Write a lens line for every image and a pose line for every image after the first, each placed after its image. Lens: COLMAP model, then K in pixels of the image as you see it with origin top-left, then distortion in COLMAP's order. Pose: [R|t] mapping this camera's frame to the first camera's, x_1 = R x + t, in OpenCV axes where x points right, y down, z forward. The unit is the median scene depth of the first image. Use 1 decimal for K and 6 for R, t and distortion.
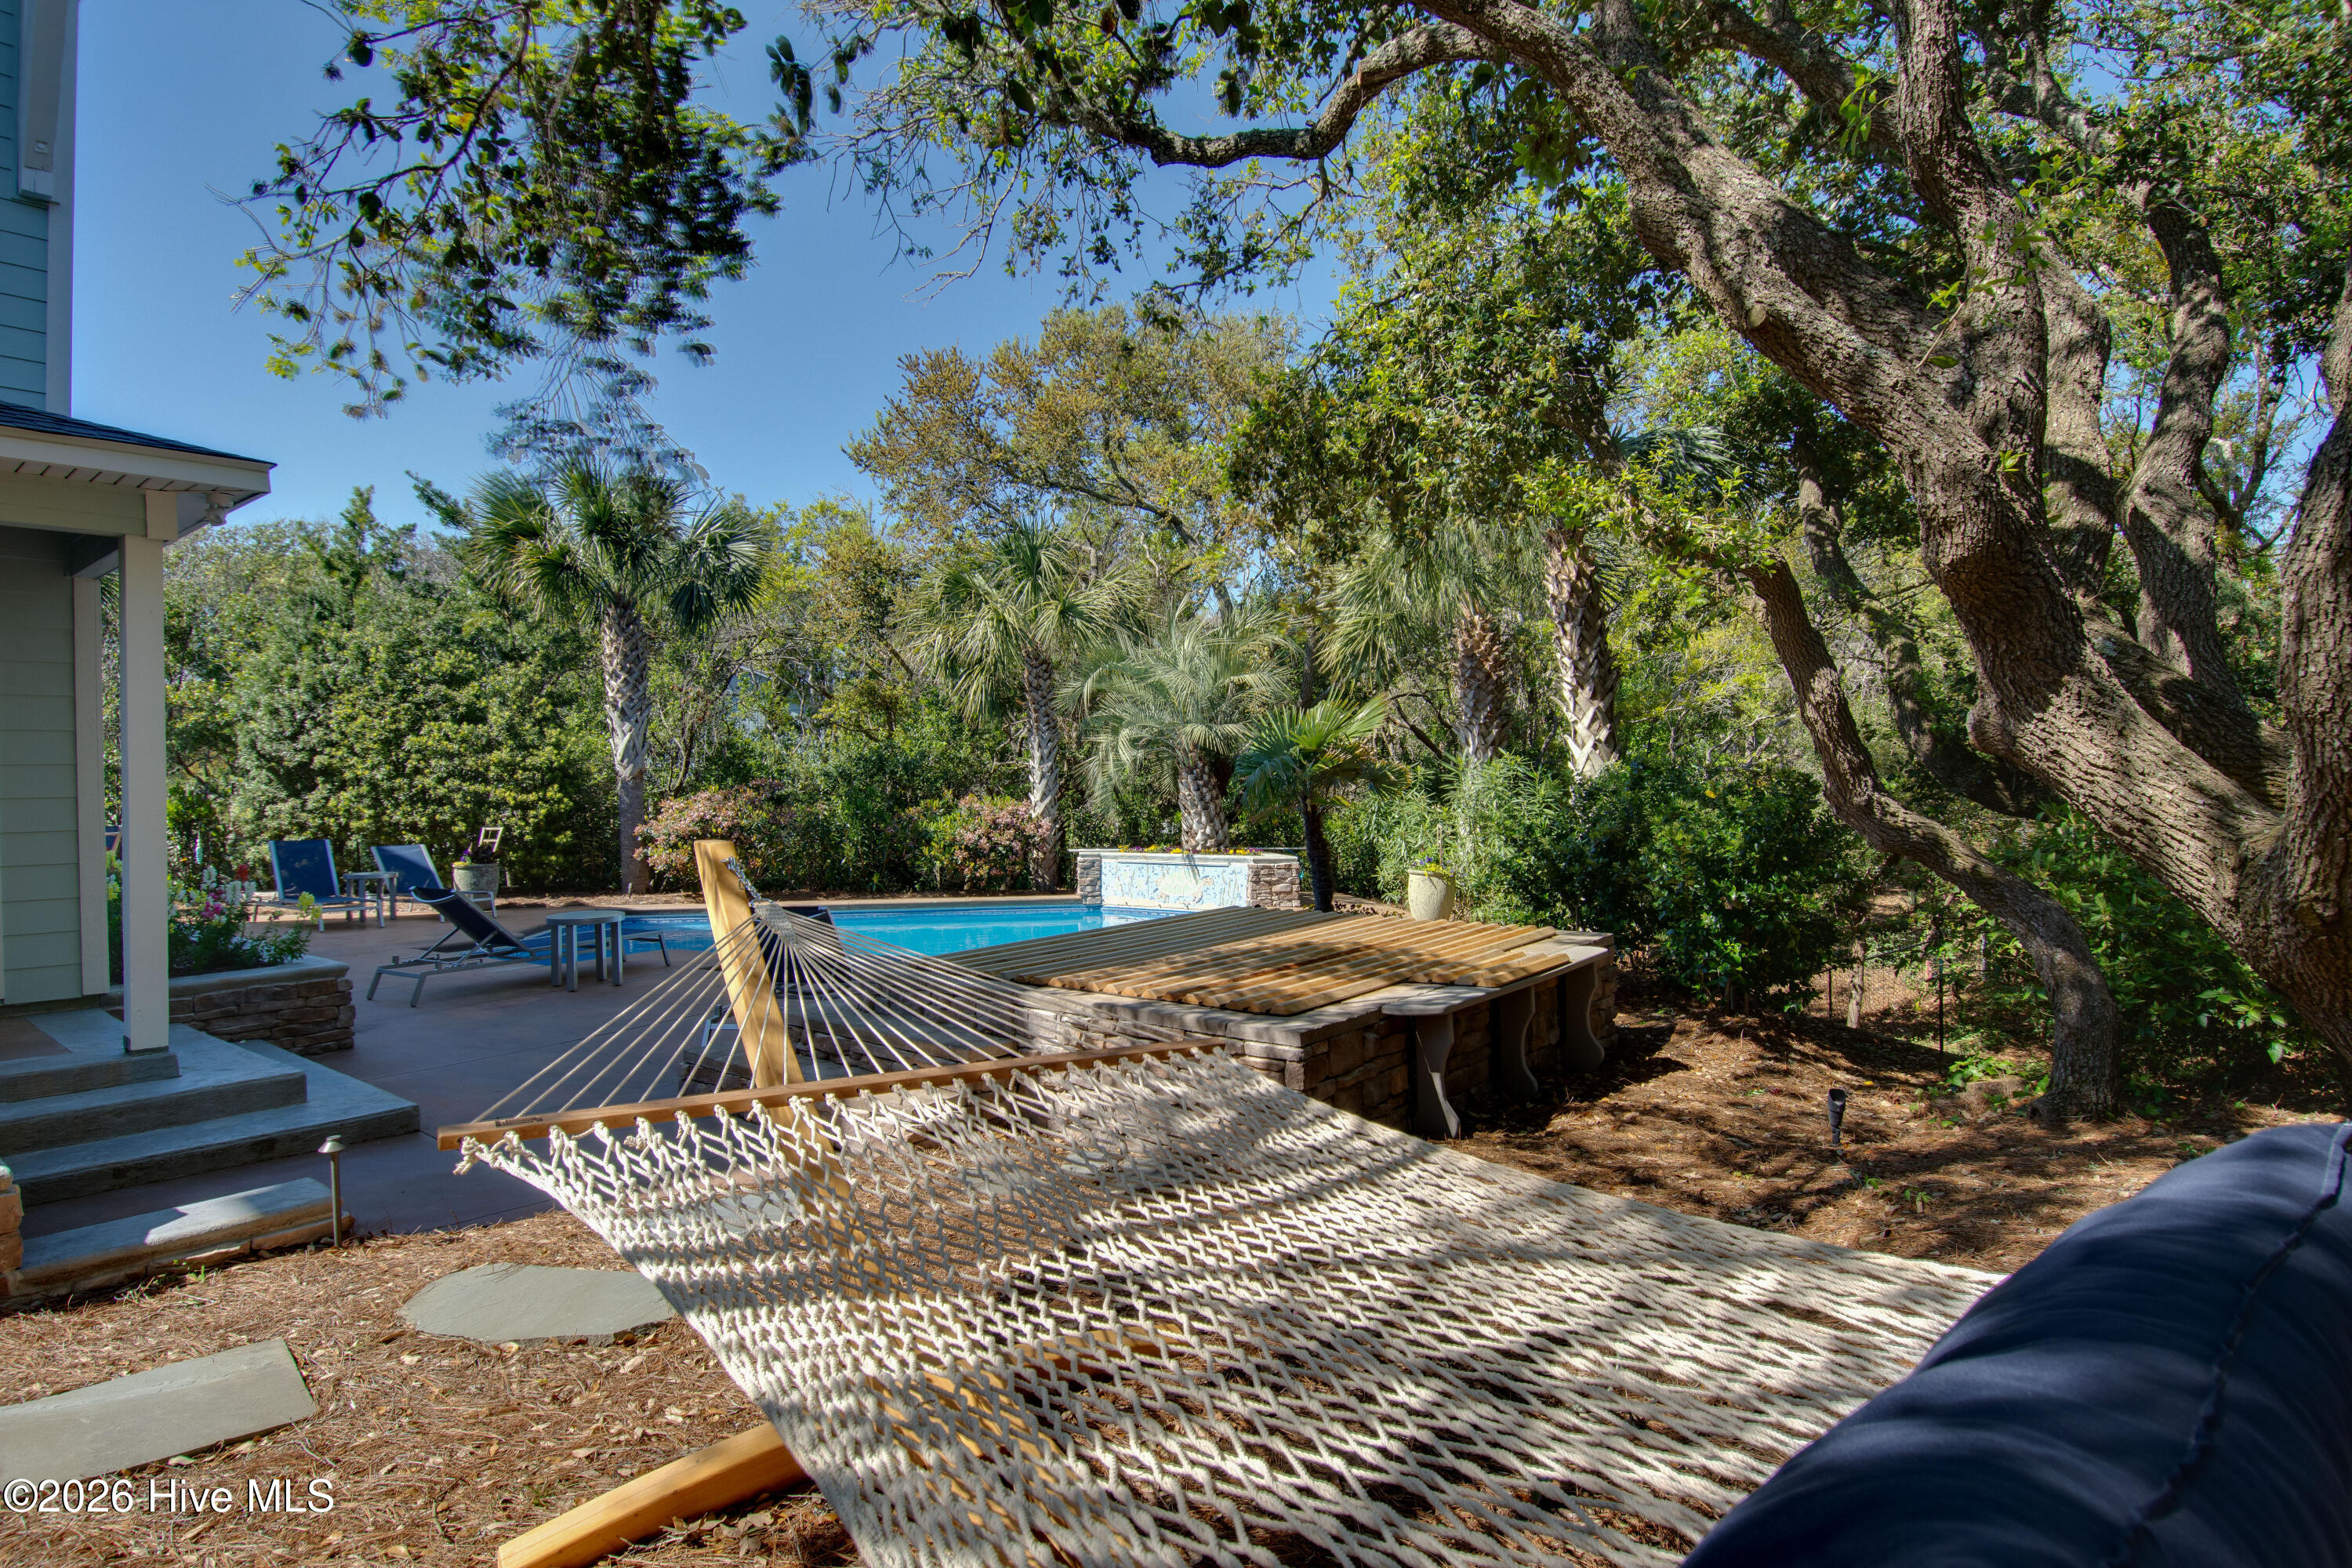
lens RADIAL K [[1220.1, 0, 1186.1], [0, 1220.1, 789.1], [0, 0, 1]] dist [0.054271, -0.052427]
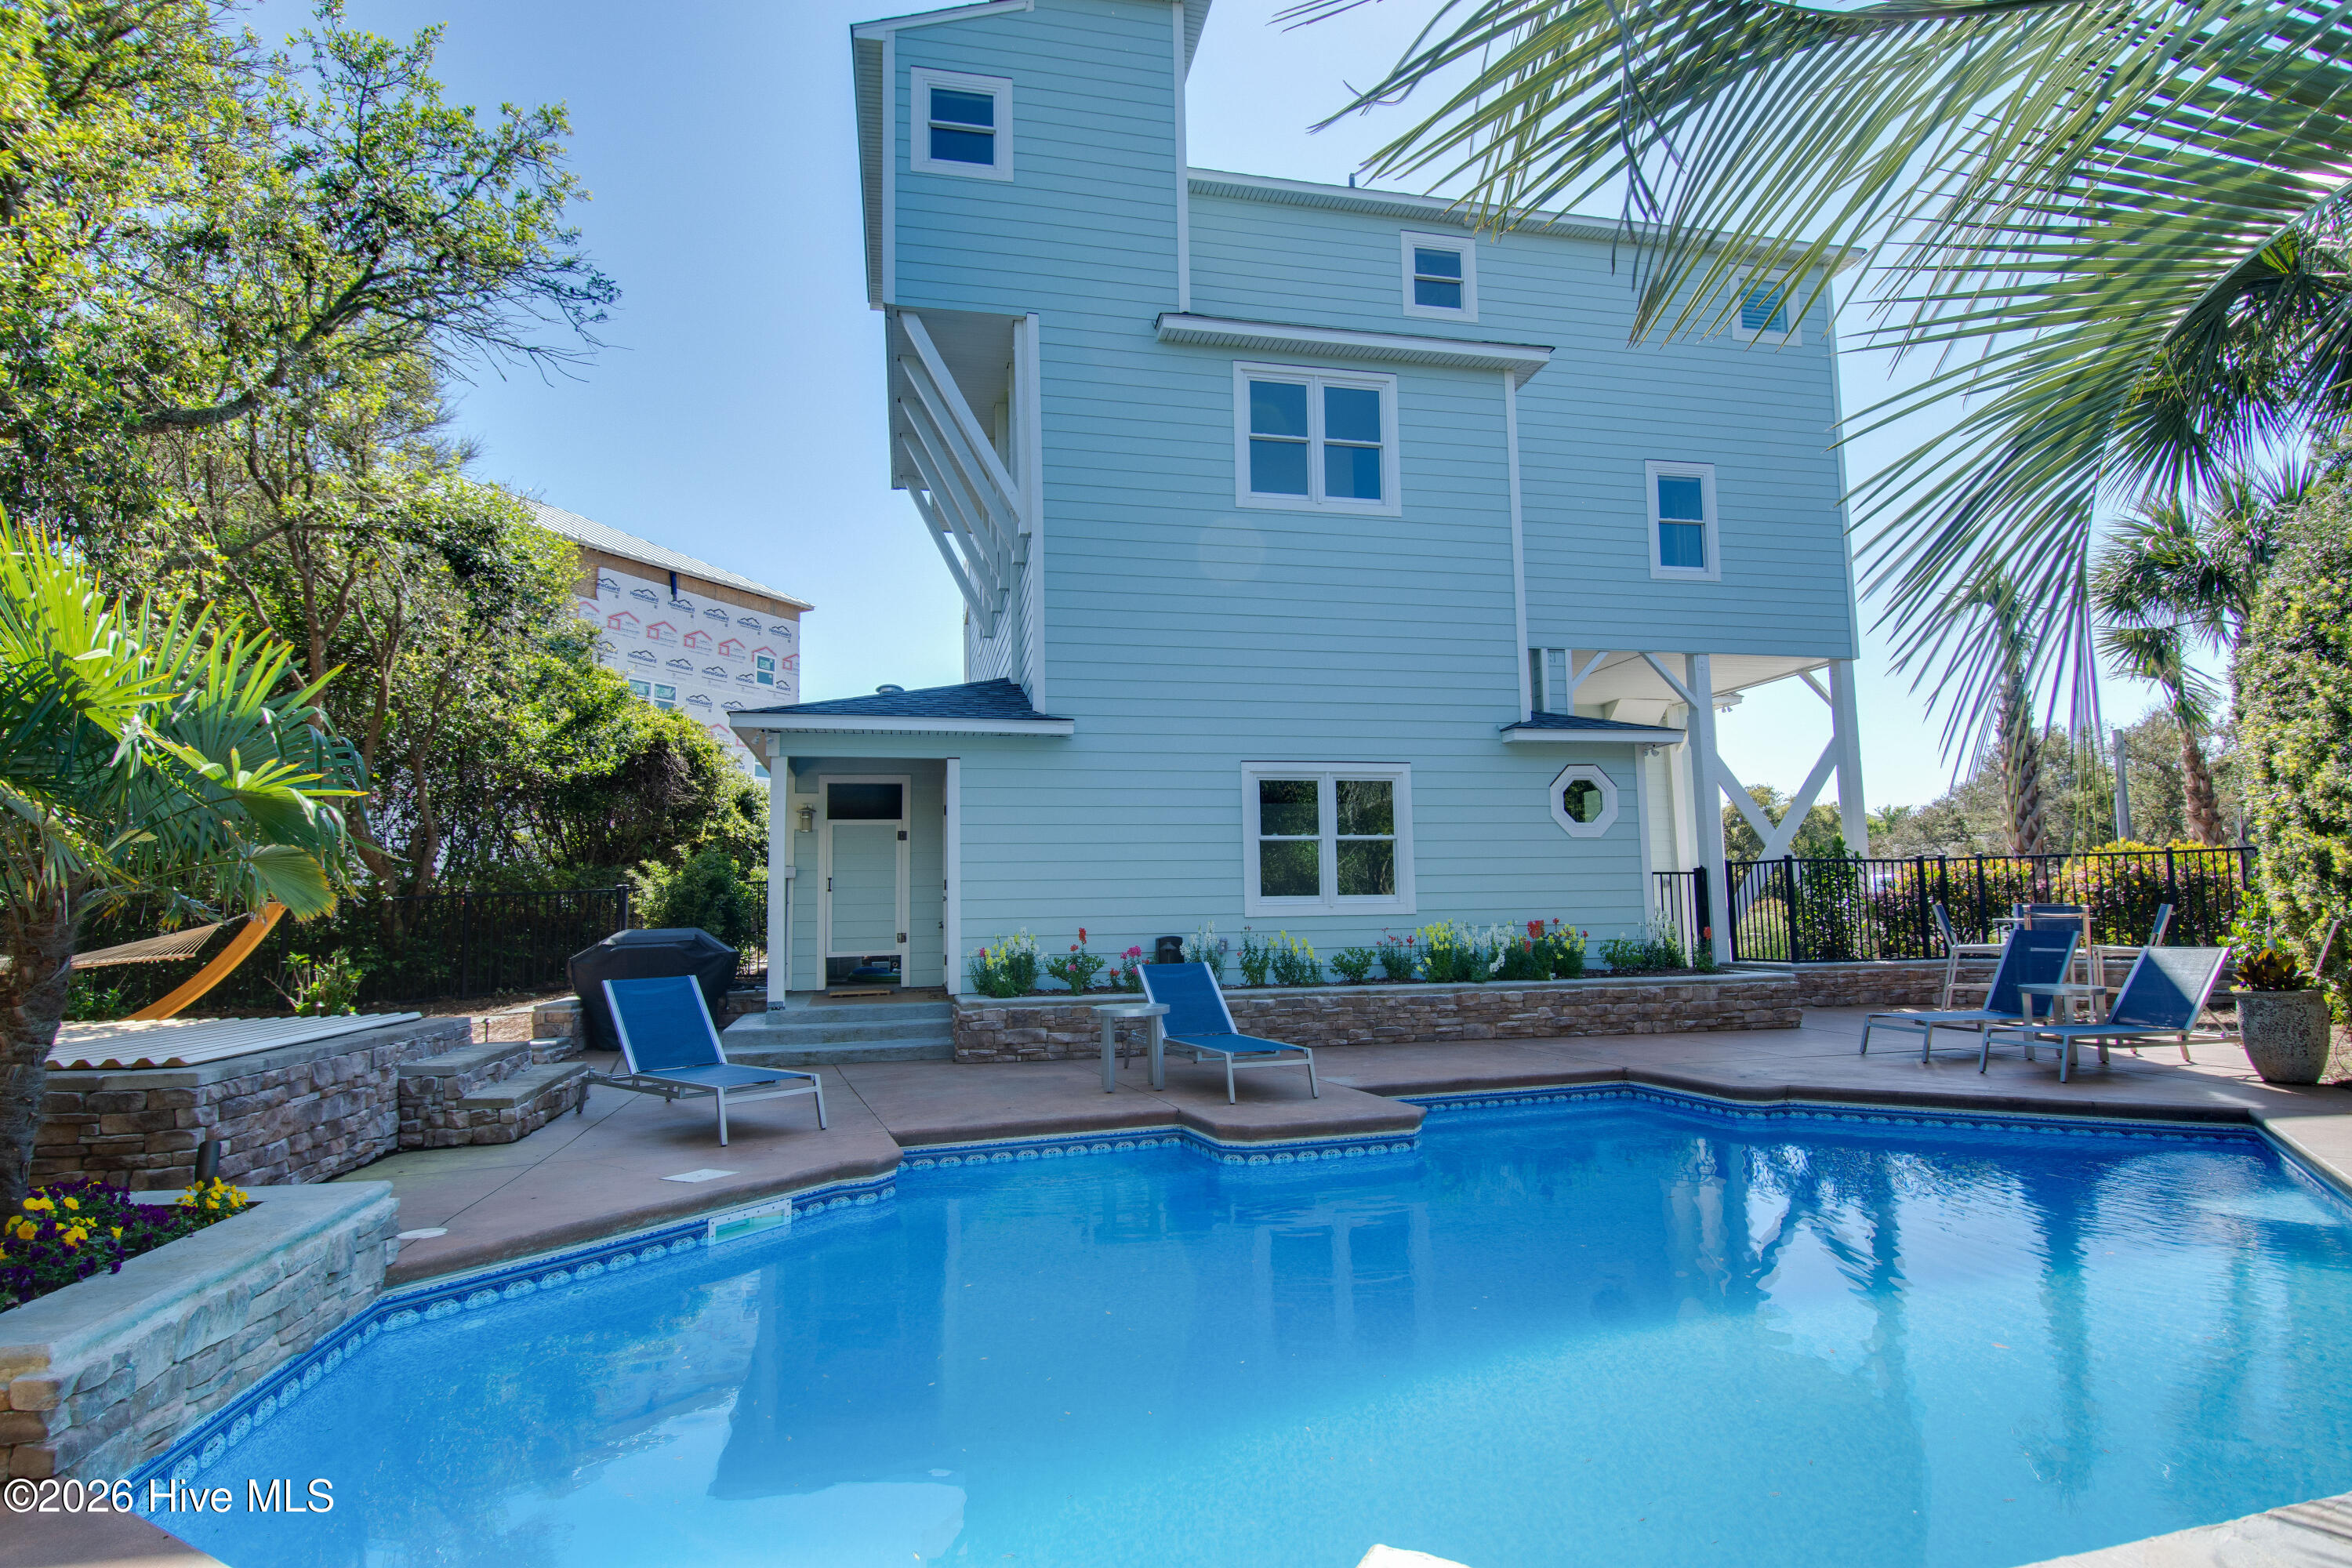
lens RADIAL K [[1220.1, 0, 1186.1], [0, 1220.1, 789.1], [0, 0, 1]] dist [0.054271, -0.052427]
pose [[-0.619214, -0.060251, -0.782907, 0.112430], [0.015058, 0.995957, -0.088556, 0.015186], [0.785078, -0.066625, -0.615803, 0.947267]]
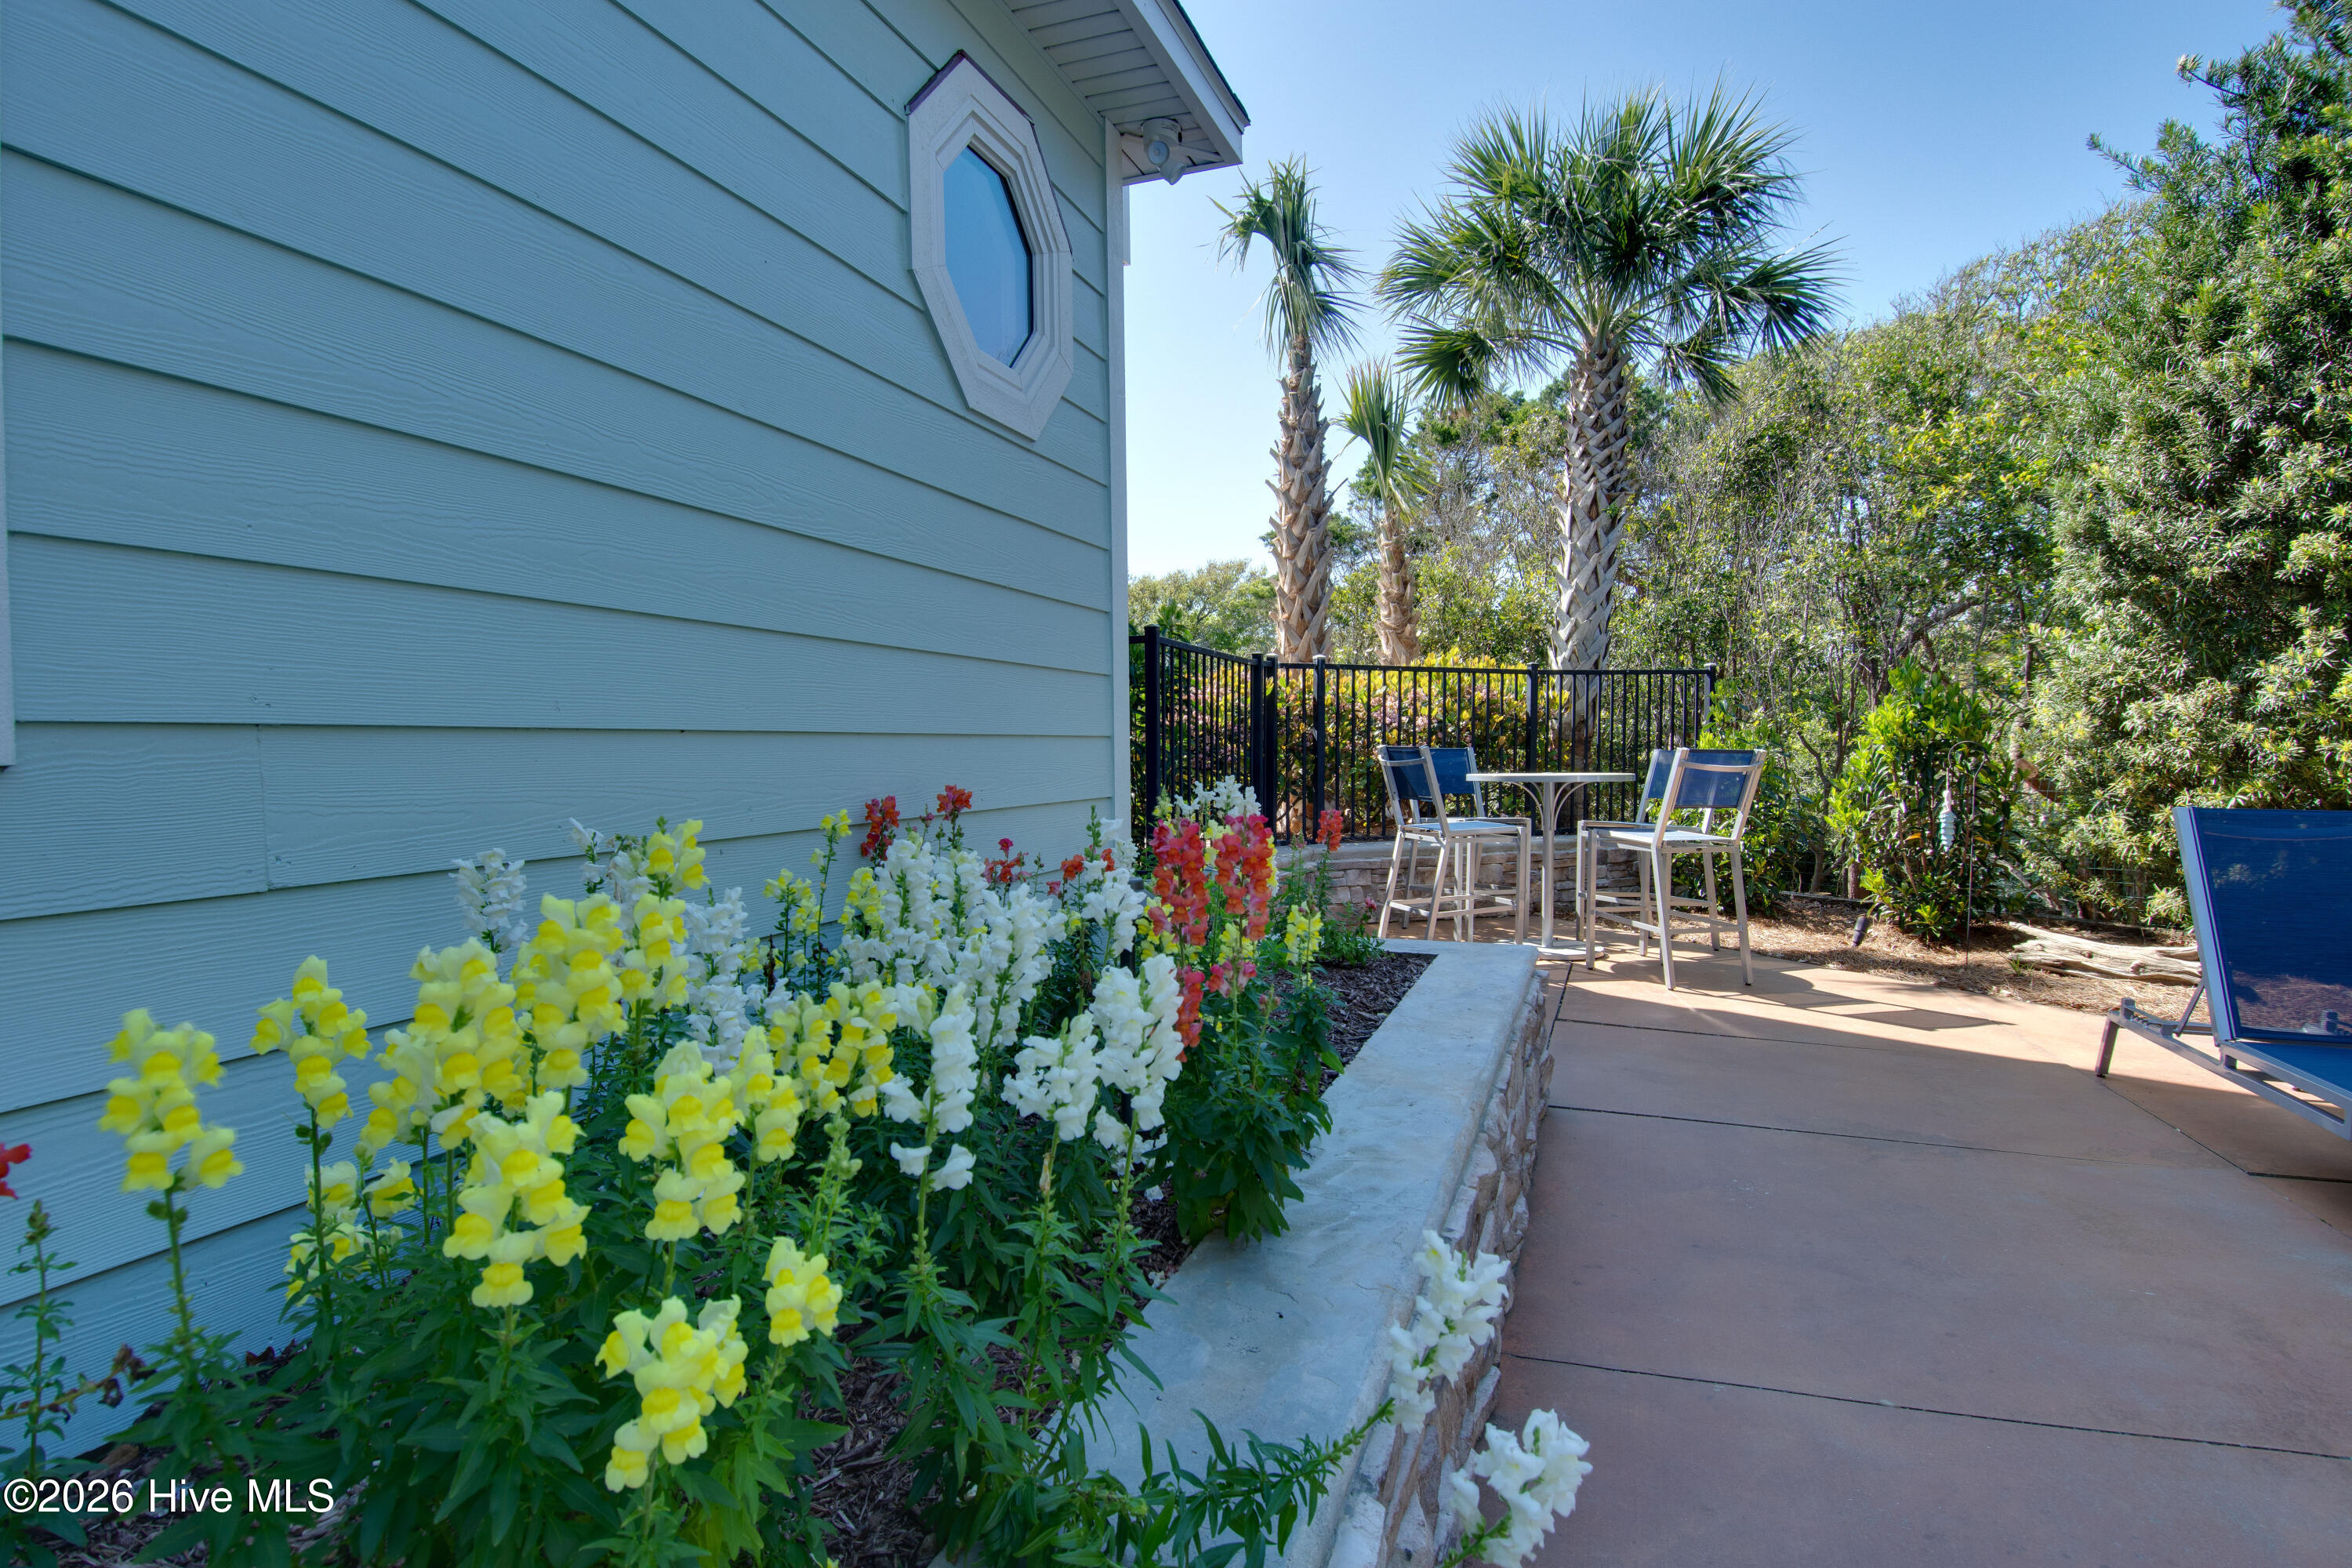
lens RADIAL K [[1220.1, 0, 1186.1], [0, 1220.1, 789.1], [0, 0, 1]] dist [0.054271, -0.052427]
pose [[0.326996, 0.039143, -0.944215, -0.492563], [-0.004756, 0.999197, 0.039775, 0.024973], [0.945014, -0.008515, 0.326920, 0.625408]]
